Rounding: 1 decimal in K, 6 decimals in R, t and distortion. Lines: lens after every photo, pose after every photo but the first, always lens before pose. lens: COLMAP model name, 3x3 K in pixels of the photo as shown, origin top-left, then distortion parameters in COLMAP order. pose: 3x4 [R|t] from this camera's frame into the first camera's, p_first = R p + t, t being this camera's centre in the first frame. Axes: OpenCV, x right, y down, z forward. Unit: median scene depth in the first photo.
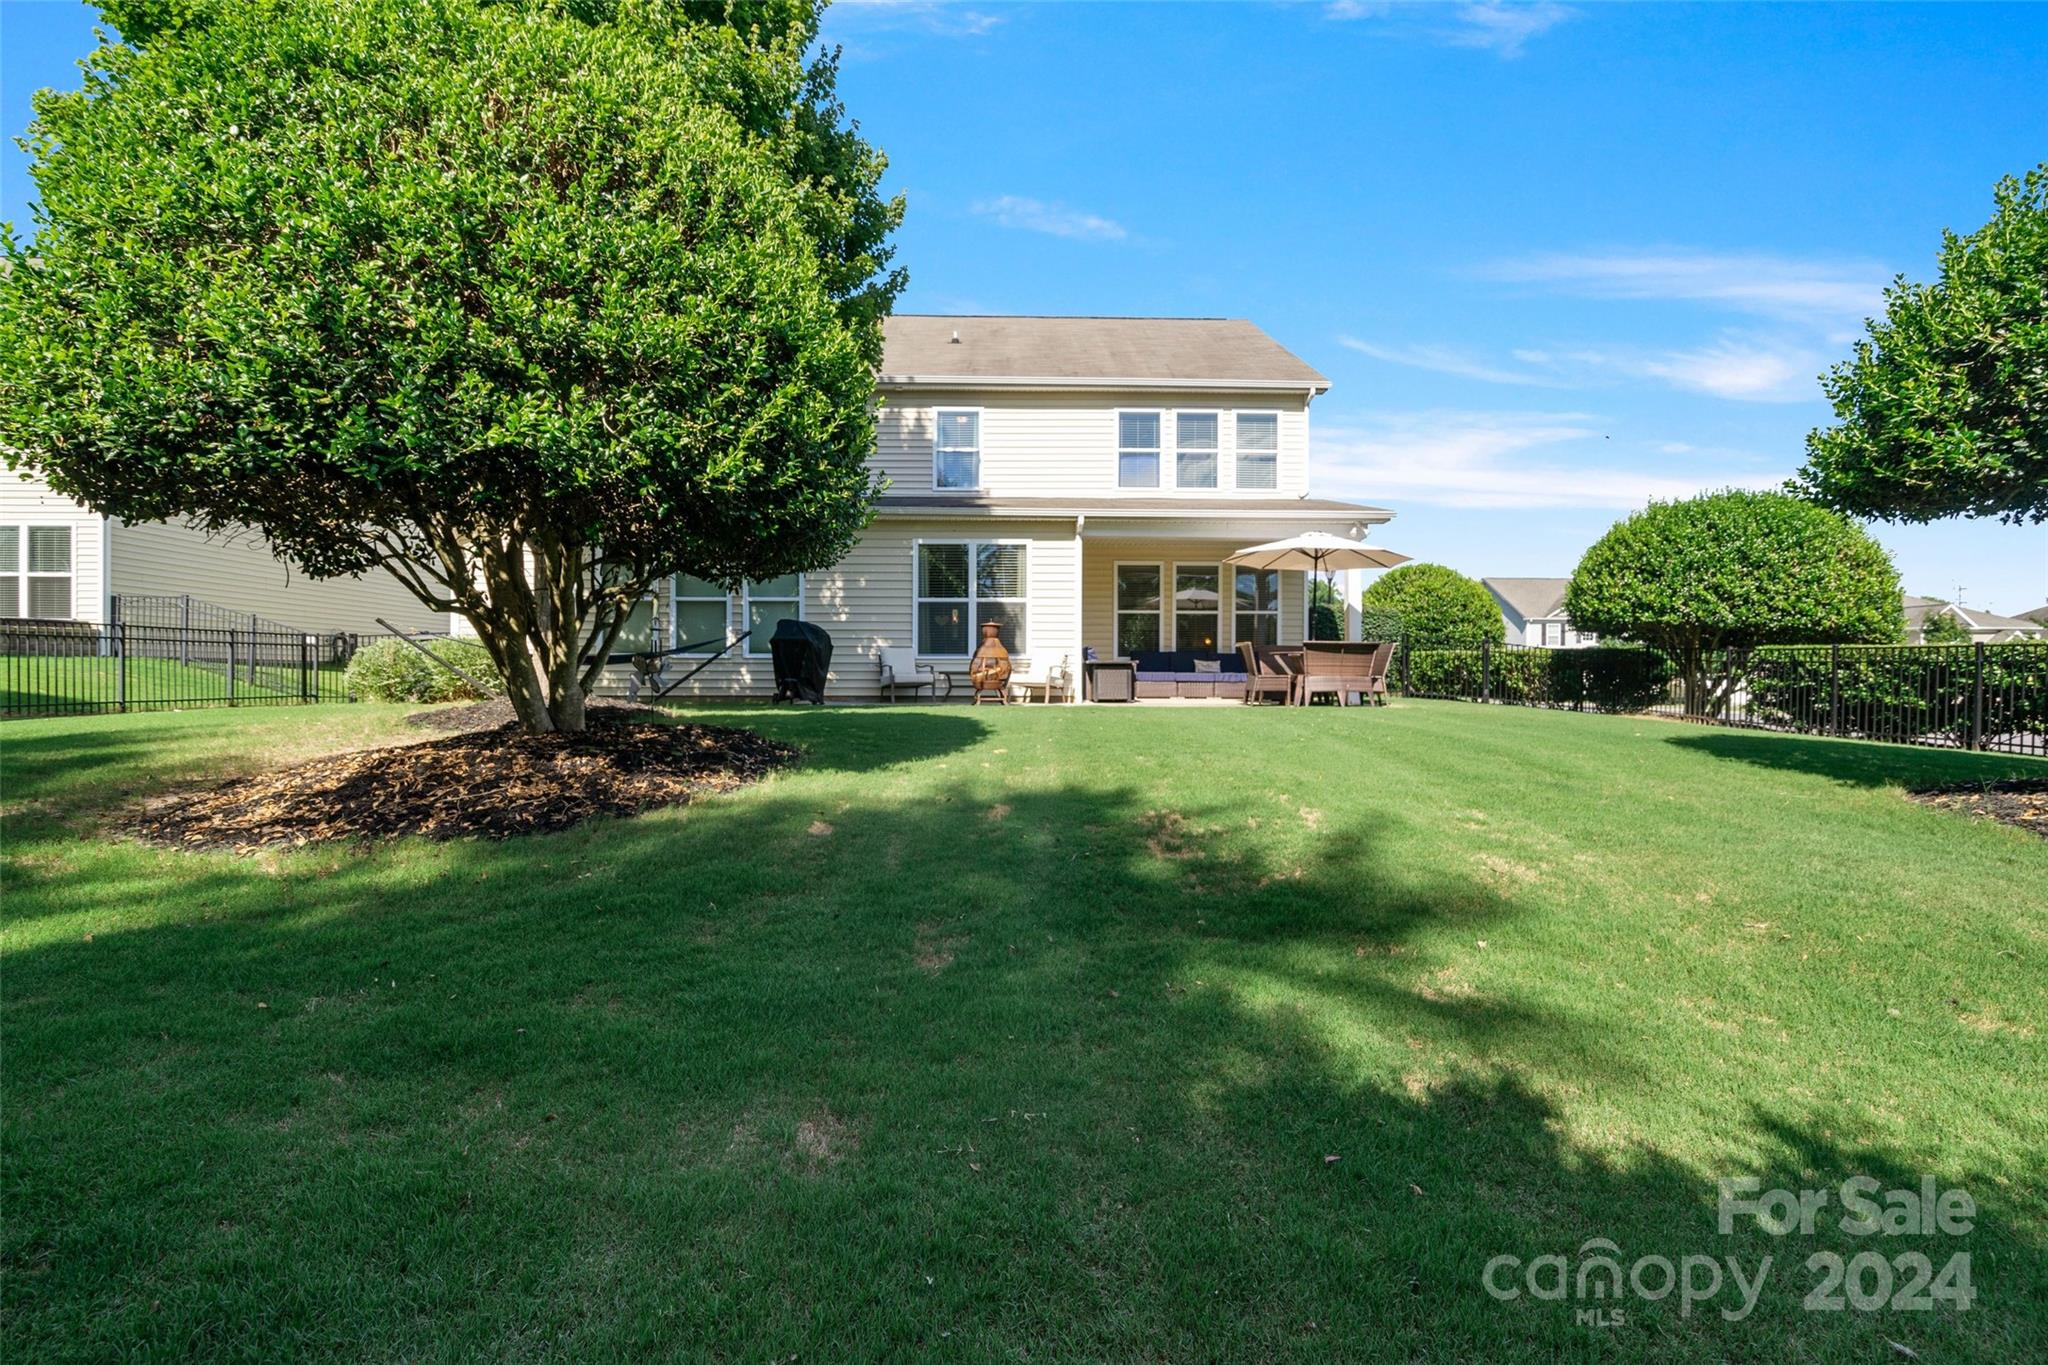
lens RADIAL K [[918.2, 0, 1026.9], [0, 918.2, 681.9], [0, 0, 1]] dist [-0.011296, 0.000598]
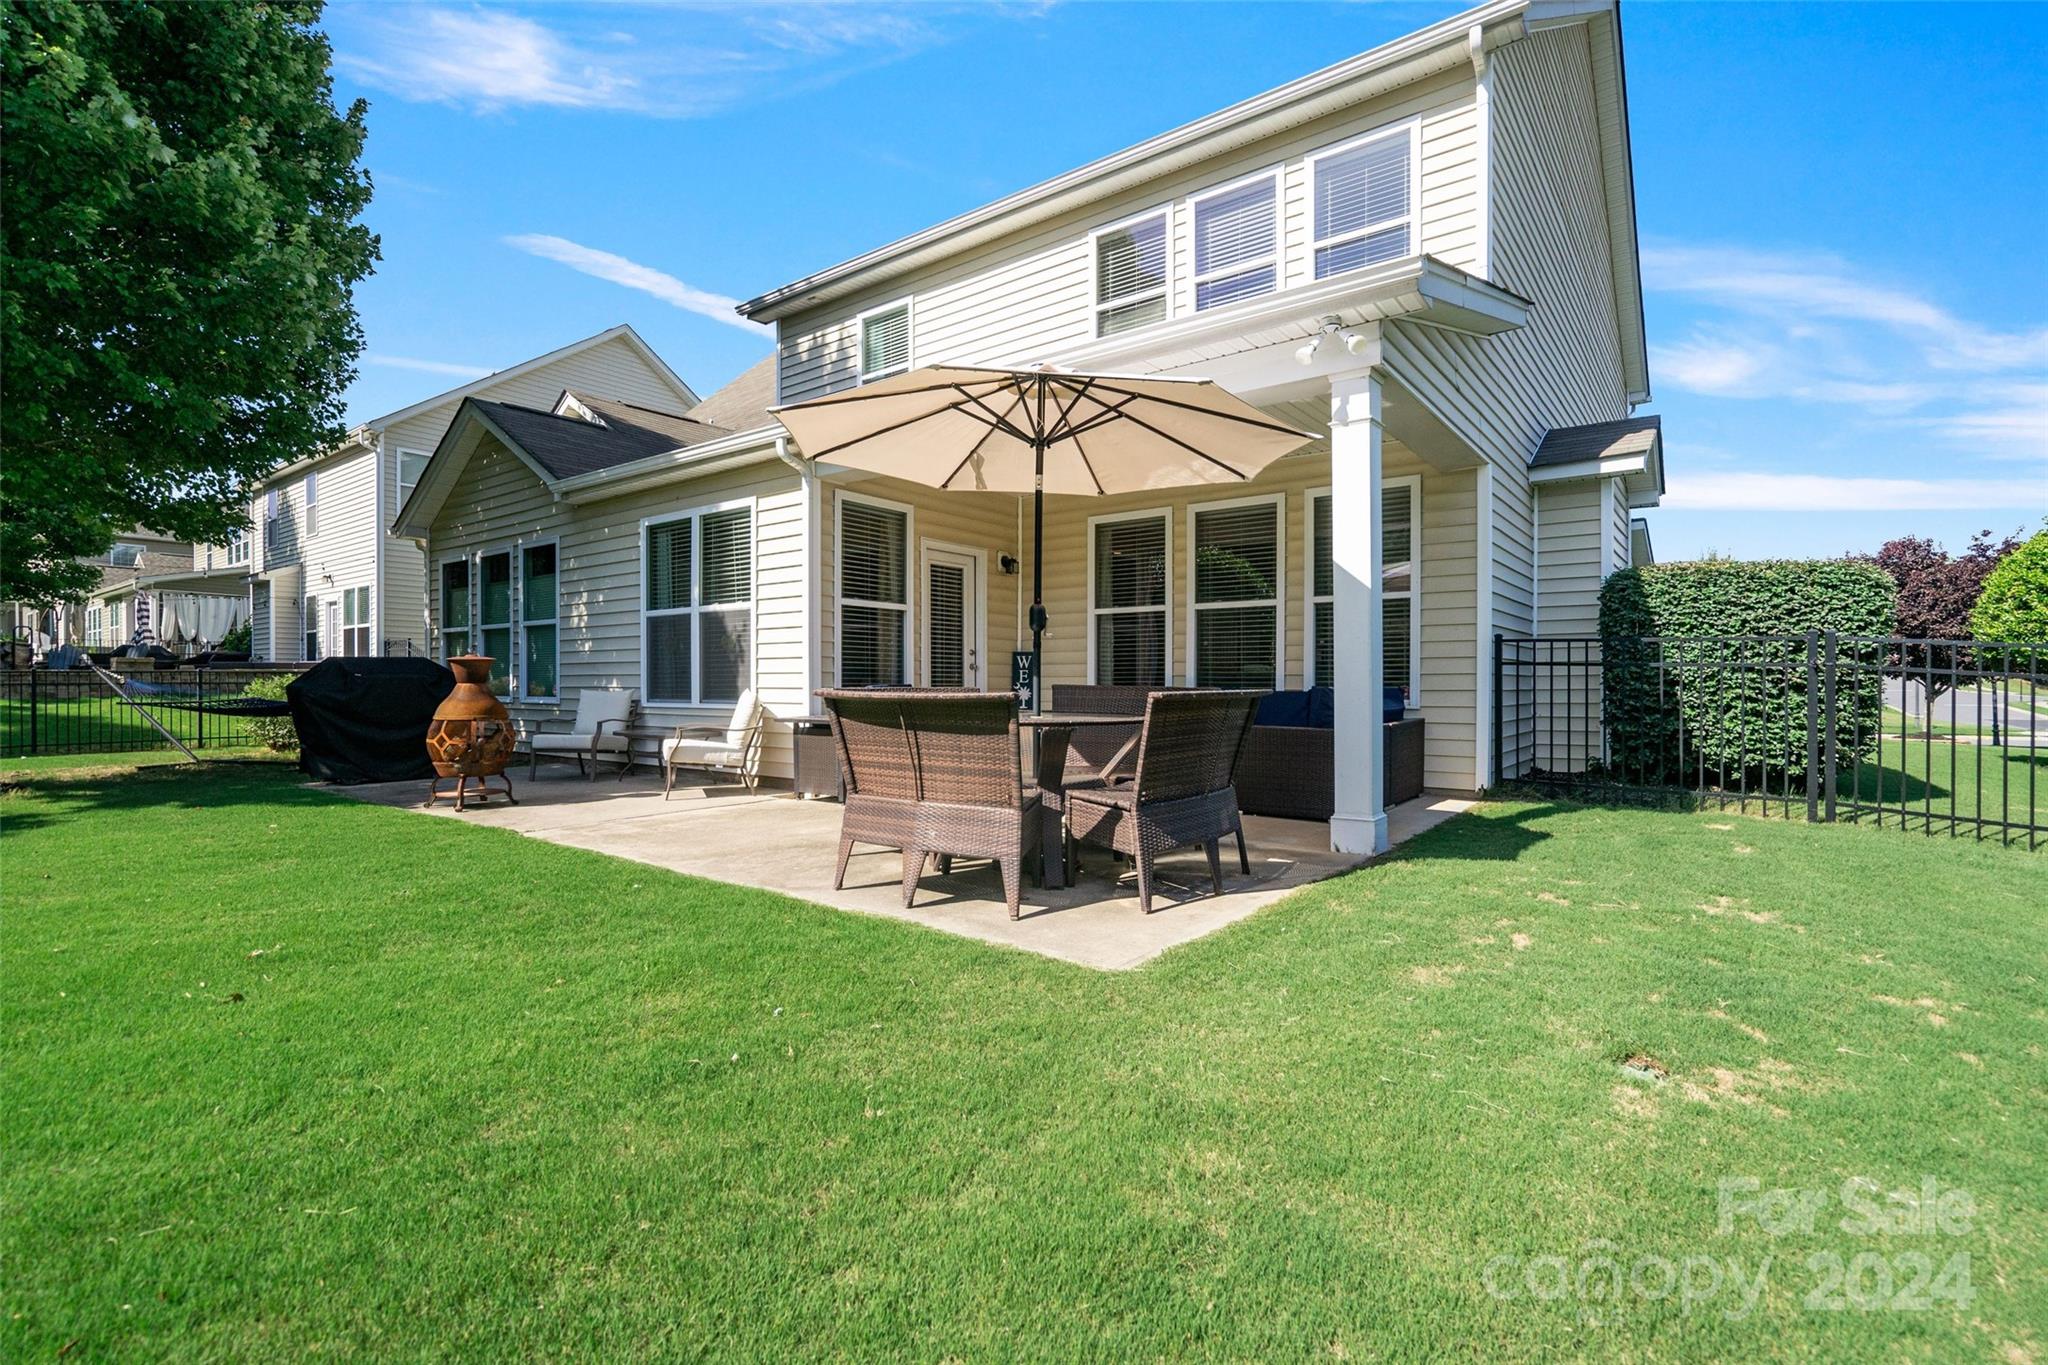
lens RADIAL K [[918.2, 0, 1025.5], [0, 918.2, 685.8], [0, 0, 1]] dist [-0.011296, 0.000598]
pose [[0.776546, -0.000907, -0.630059, 0.407591], [-0.001186, 0.999995, -0.002901, -0.032385], [0.630059, 0.003000, 0.776541, 0.565395]]
